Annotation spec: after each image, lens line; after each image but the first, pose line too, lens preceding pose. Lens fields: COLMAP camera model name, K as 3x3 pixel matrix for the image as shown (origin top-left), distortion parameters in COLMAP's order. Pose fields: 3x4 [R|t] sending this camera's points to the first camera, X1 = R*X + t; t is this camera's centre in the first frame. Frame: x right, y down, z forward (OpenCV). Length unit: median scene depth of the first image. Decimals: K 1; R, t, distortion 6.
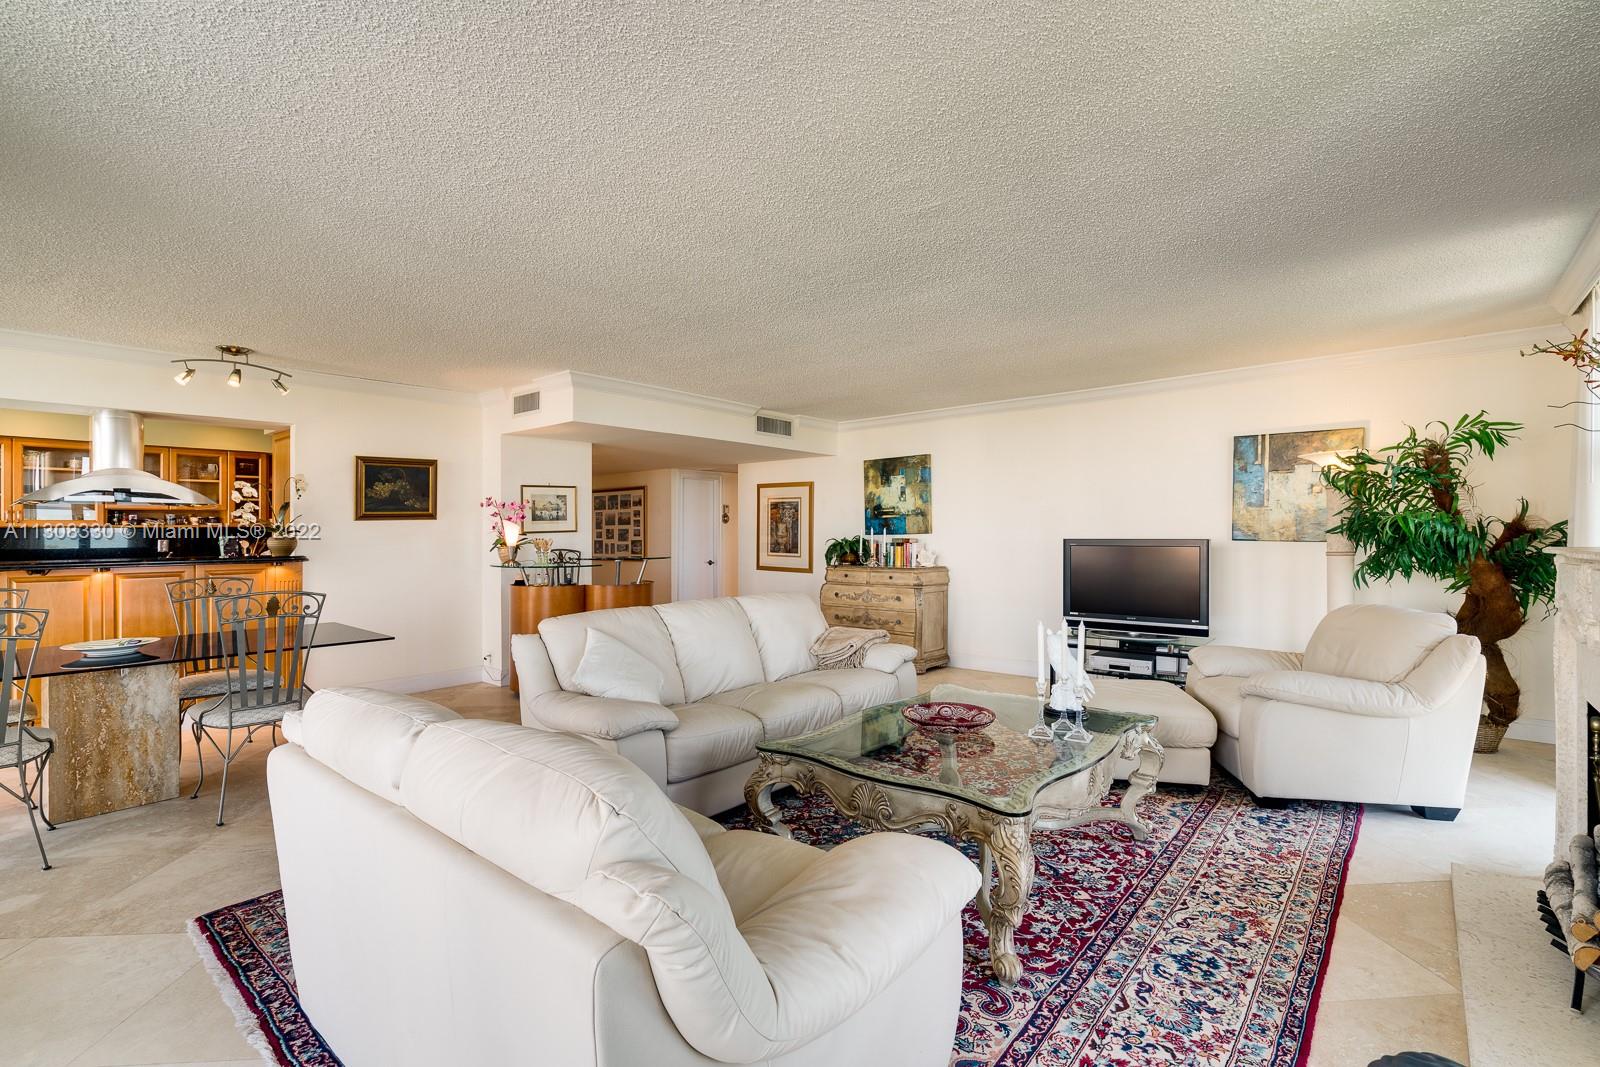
lens RADIAL K [[718.9, 0, 795.1], [0, 718.9, 532.9], [0, 0, 1]] dist [-0.001883, 0.001224]
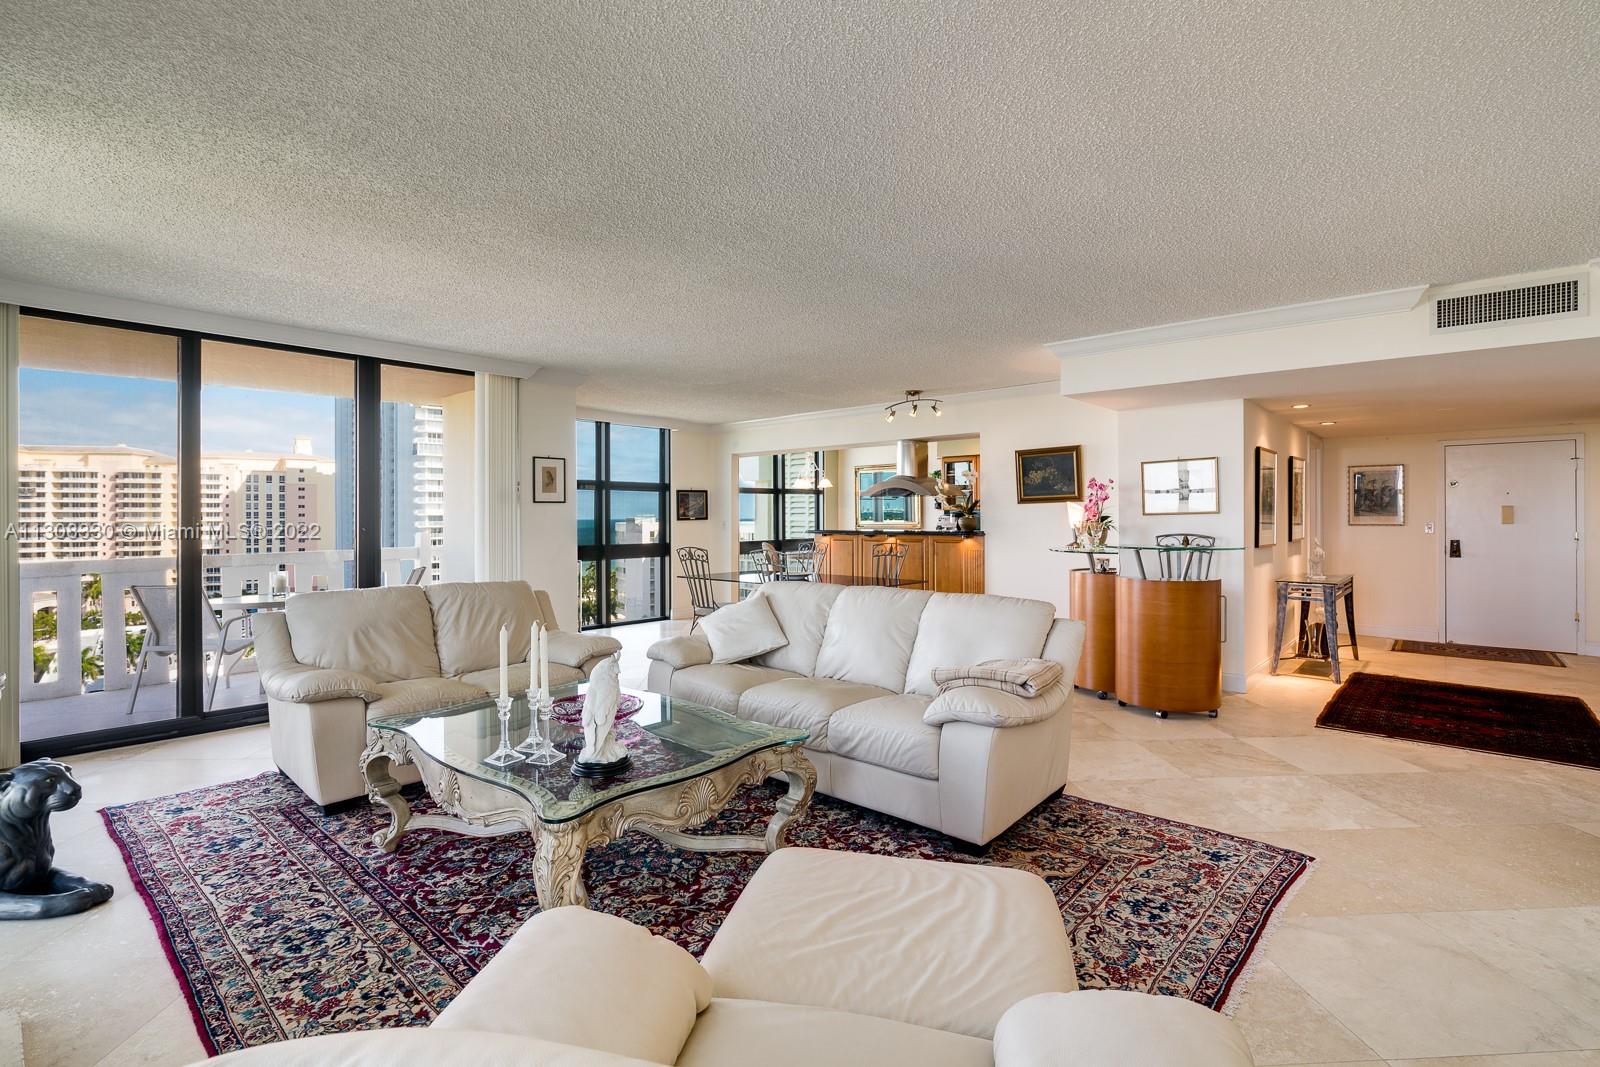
lens RADIAL K [[718.9, 0, 811.3], [0, 718.9, 527.3], [0, 0, 1]] dist [-0.001883, 0.001224]
pose [[0.000078, 0.021886, -0.999760, 1.547644], [0.004985, 0.999748, 0.021886, -0.017059], [0.999988, -0.004986, -0.000031, 1.692890]]
